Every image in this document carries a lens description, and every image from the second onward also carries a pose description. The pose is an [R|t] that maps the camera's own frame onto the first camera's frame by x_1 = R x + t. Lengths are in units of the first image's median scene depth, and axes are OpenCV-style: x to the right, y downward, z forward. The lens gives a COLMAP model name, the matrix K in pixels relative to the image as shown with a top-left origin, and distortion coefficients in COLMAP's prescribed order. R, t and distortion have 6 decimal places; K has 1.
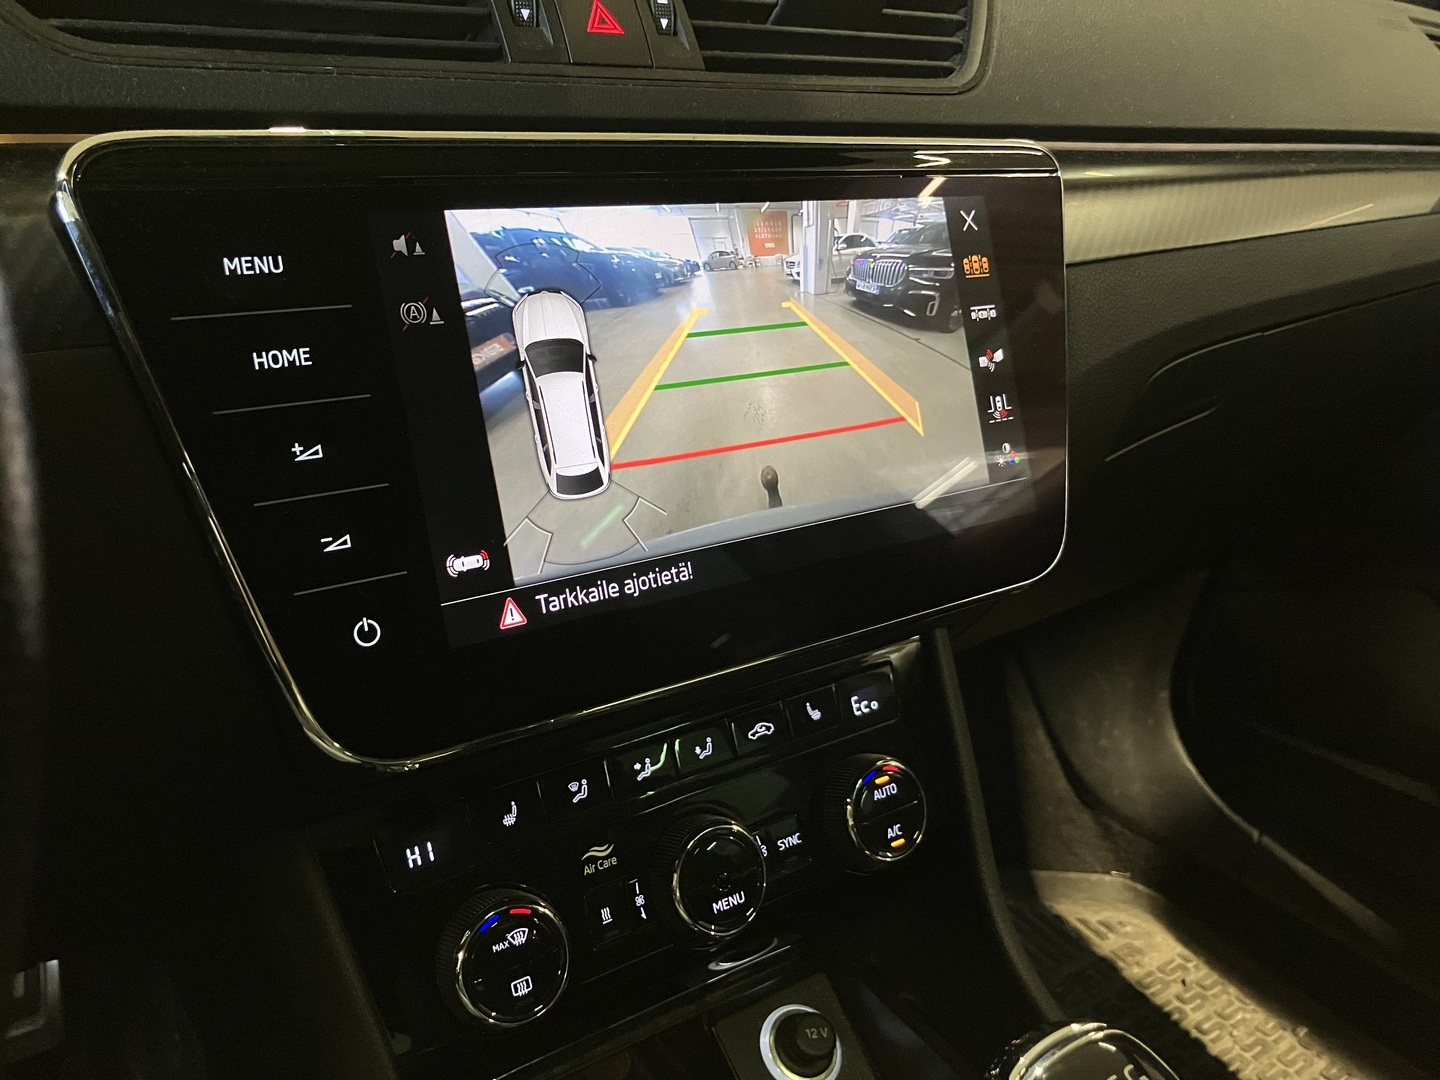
lens RADIAL K [[1214.4, 0, 720.0], [0, 1214.4, 540.0], [0, 0, 1]] dist [0.012366, -0.018453]
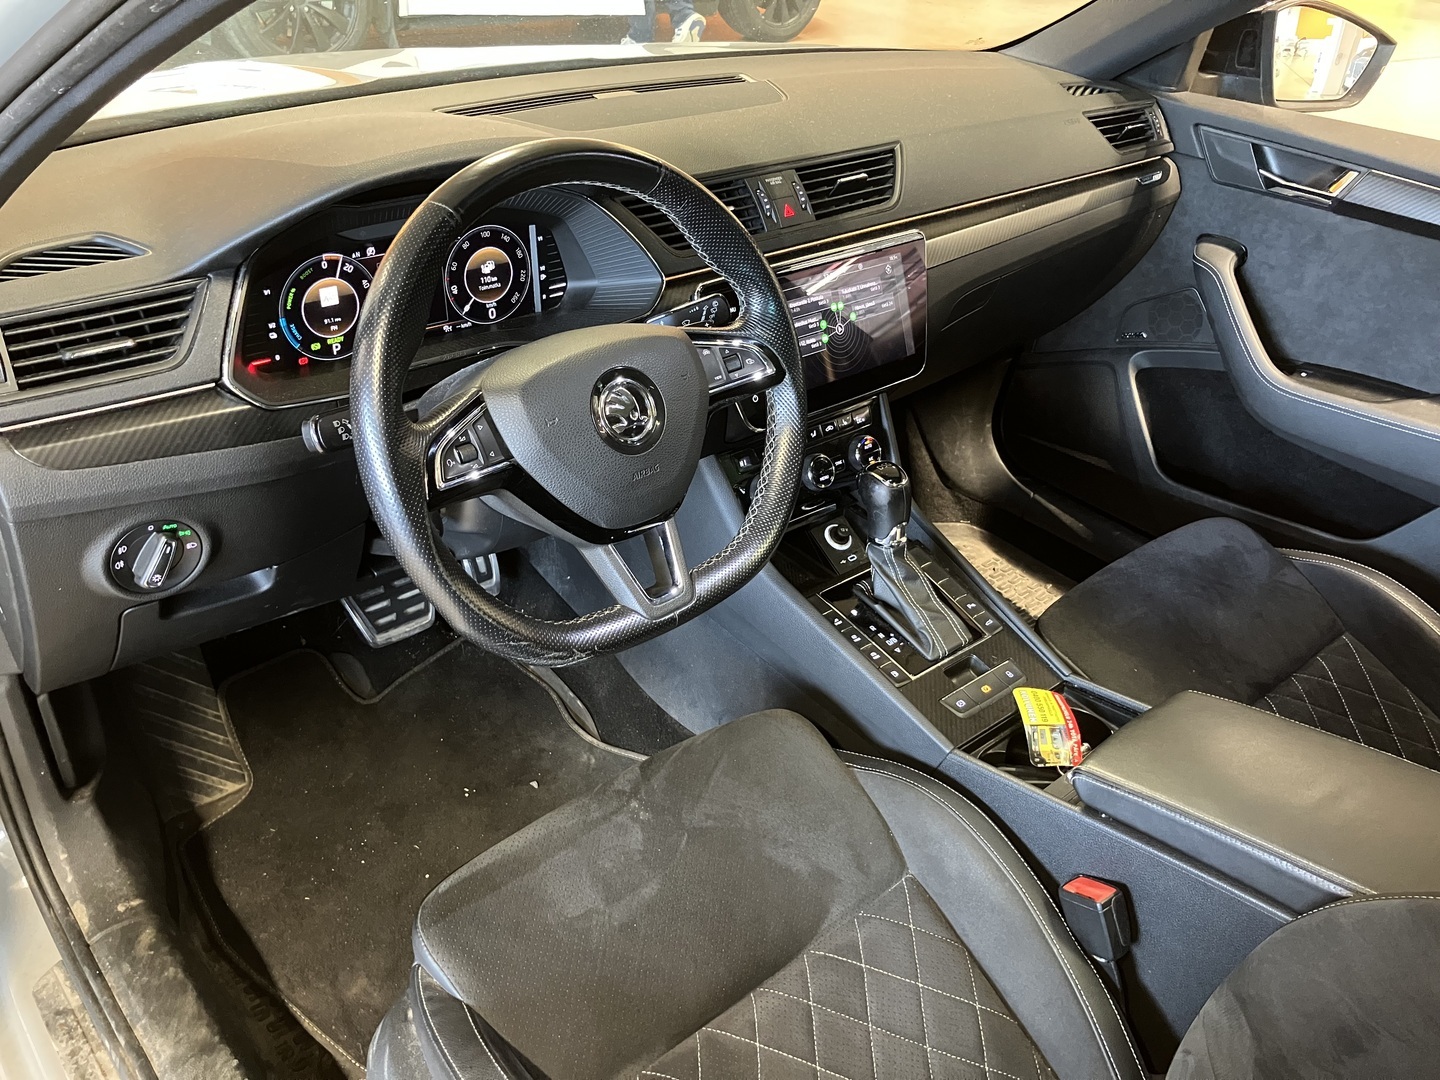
lens RADIAL K [[1197.6, 0, 689.1], [0, 1197.6, 545.4], [0, 0, 1]] dist [0.010447, -0.001720]
pose [[0.997585, -0.045593, 0.052402, -0.490587], [0.035107, 0.981922, 0.186000, -0.125099], [-0.059935, -0.183711, 0.981151, -2.004250]]
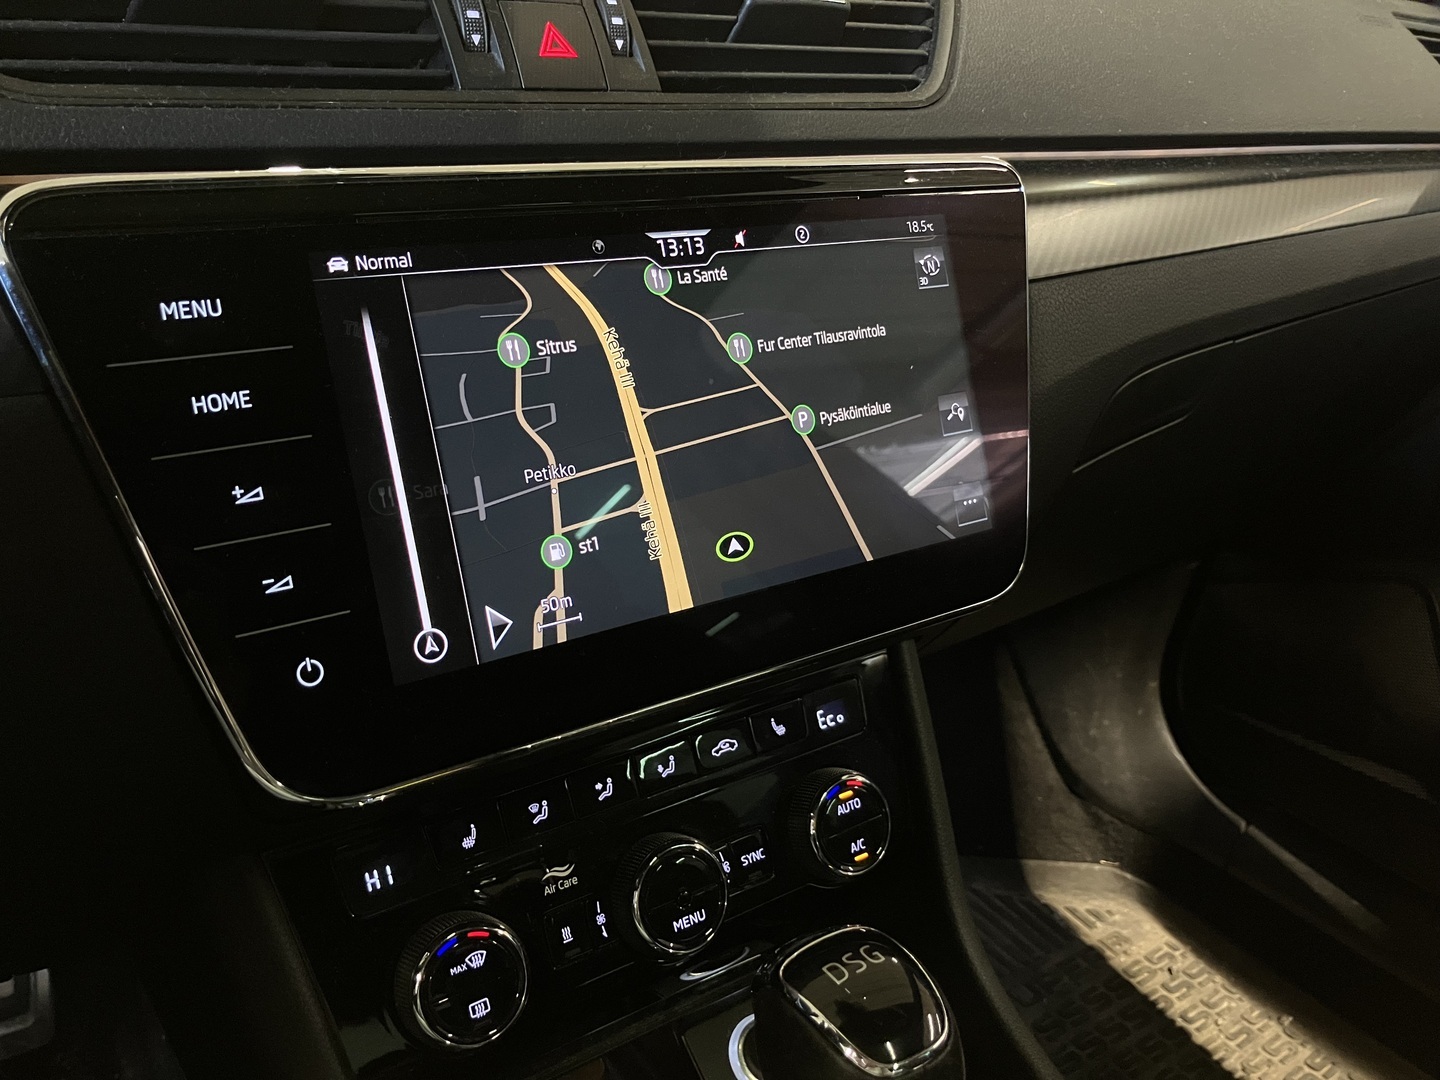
lens RADIAL K [[1216.4, 0, 726.3], [0, 1216.4, 539.9], [0, 0, 1]] dist [0.001913, 0.007421]
pose [[0.999992, -0.003671, -0.001606, 0.036783], [0.003703, 0.999791, 0.020125, -0.034457], [0.001531, -0.020131, 0.999796, -0.003775]]
